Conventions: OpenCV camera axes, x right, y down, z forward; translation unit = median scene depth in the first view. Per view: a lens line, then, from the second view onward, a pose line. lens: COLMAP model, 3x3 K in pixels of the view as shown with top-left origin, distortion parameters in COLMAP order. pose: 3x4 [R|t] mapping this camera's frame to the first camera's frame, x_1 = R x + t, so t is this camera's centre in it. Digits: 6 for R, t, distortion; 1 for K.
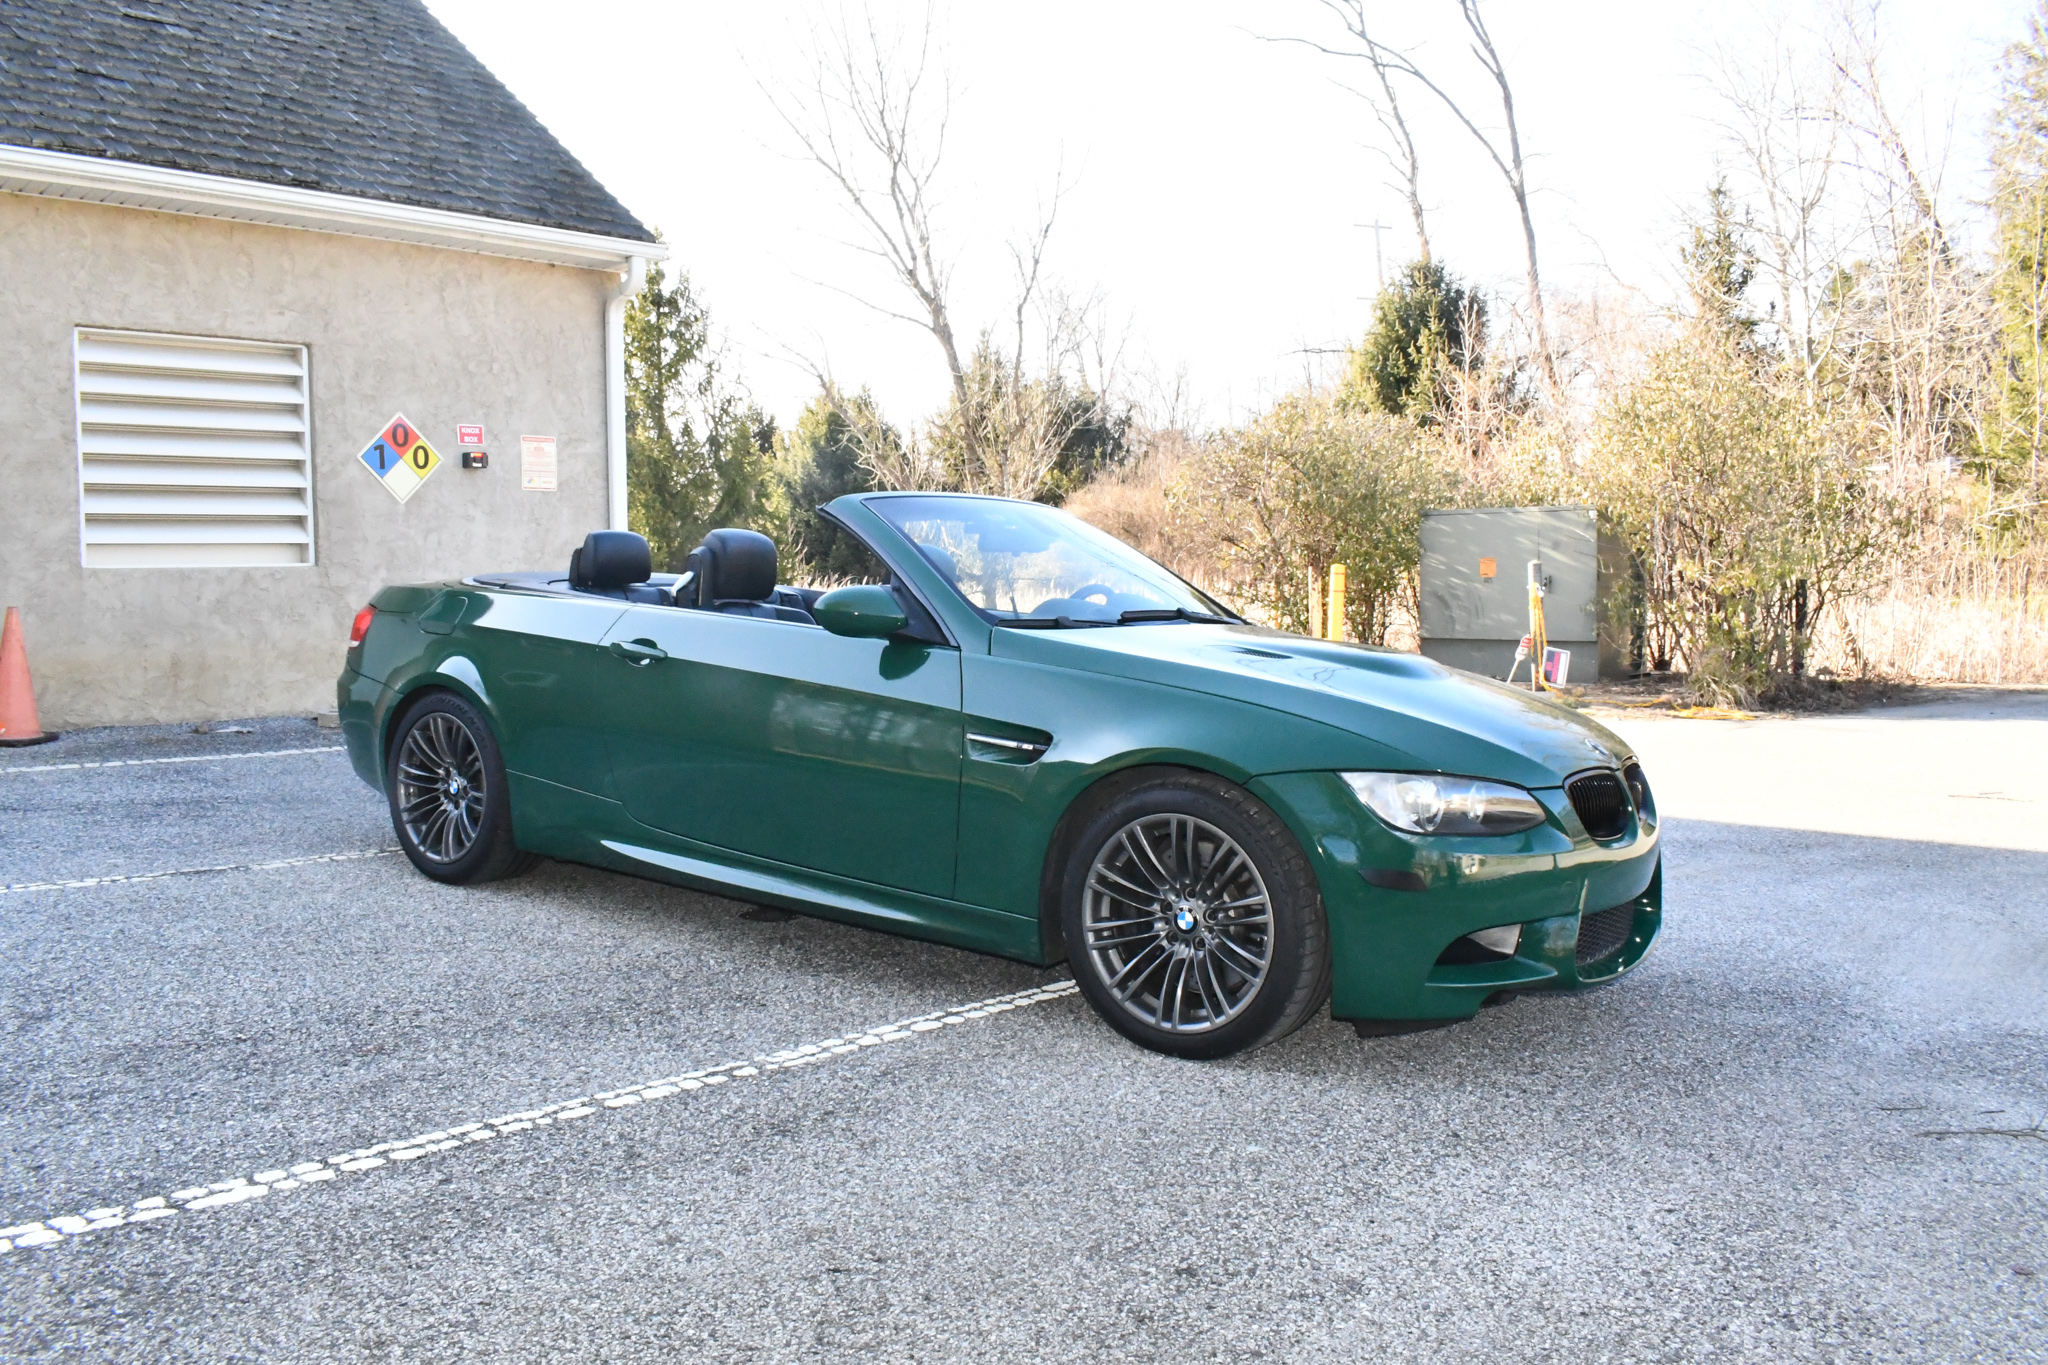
lens RADIAL K [[1588.1, 0, 1022.0], [0, 1588.1, 667.6], [0, 0, 1]] dist [-0.099525, 0.017431]
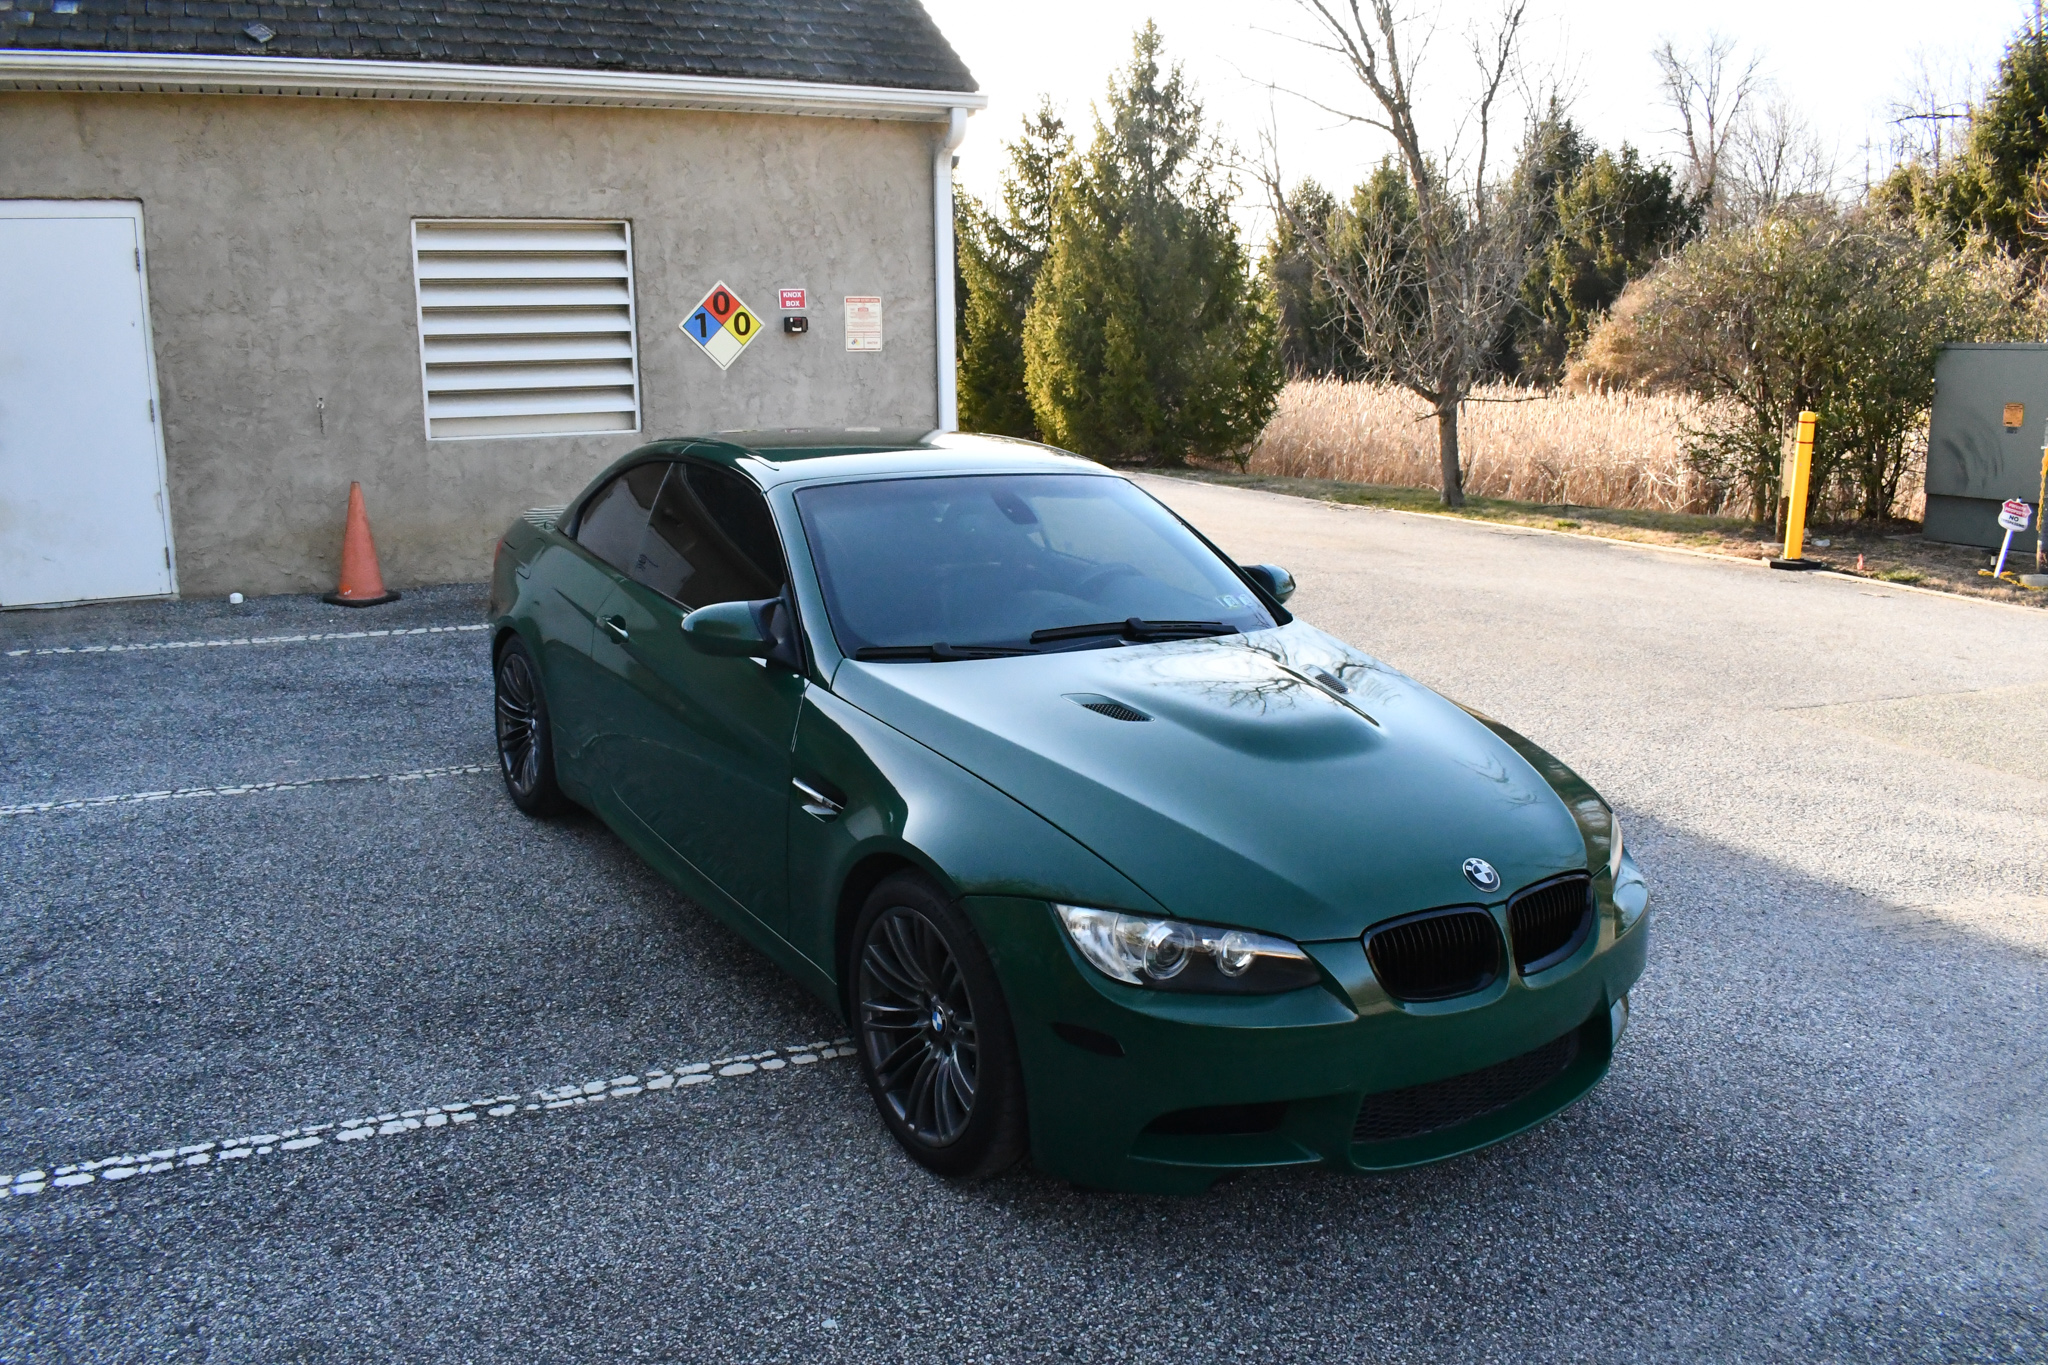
lens RADIAL K [[1588.1, 0, 1025.3], [0, 1588.1, 672.2], [0, 0, 1]] dist [-0.099525, 0.017431]
pose [[0.934694, 0.072062, -0.348071, 0.180107], [-0.020955, 0.988702, 0.148421, -0.070119], [0.354834, -0.131434, 0.925645, 0.078914]]
